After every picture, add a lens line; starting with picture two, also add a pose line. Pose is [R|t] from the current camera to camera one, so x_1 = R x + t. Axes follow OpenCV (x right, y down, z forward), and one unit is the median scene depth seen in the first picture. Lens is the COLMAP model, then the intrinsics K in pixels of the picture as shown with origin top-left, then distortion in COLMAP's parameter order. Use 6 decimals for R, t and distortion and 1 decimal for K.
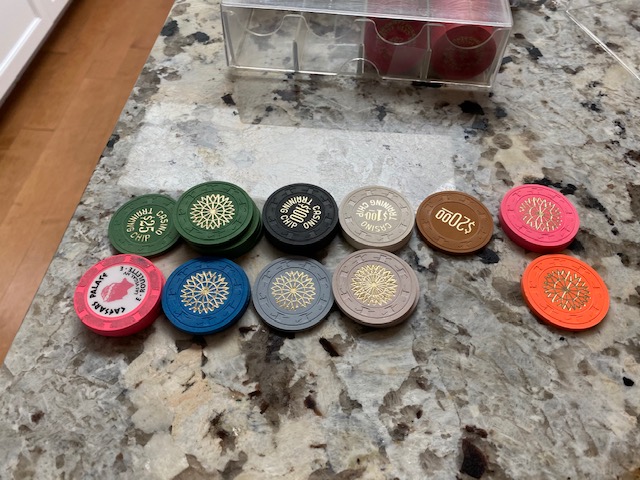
lens RADIAL K [[491.7, 0, 319.2], [0, 491.7, 236.0], [0, 0, 1]] dist [-0.012826, 0.004680]
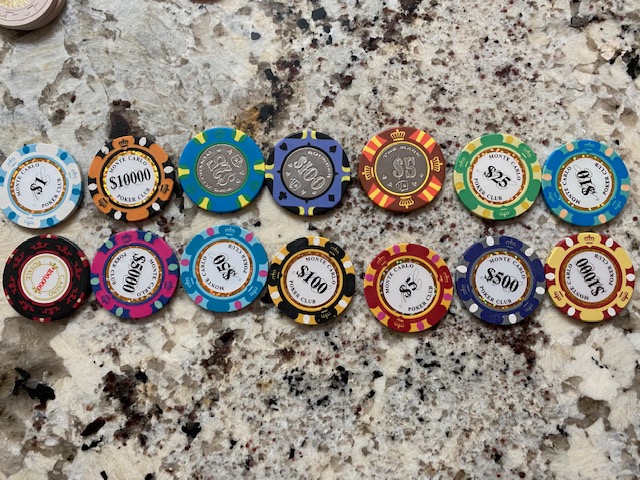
lens RADIAL K [[491.7, 0, 317.4], [0, 491.7, 227.5], [0, 0, 1]] dist [-0.012826, 0.004680]
pose [[0.980784, -0.194878, 0.009268, 0.665036], [0.165567, 0.856514, 0.488847, 0.146132], [-0.103204, -0.477918, 0.872320, -0.199676]]
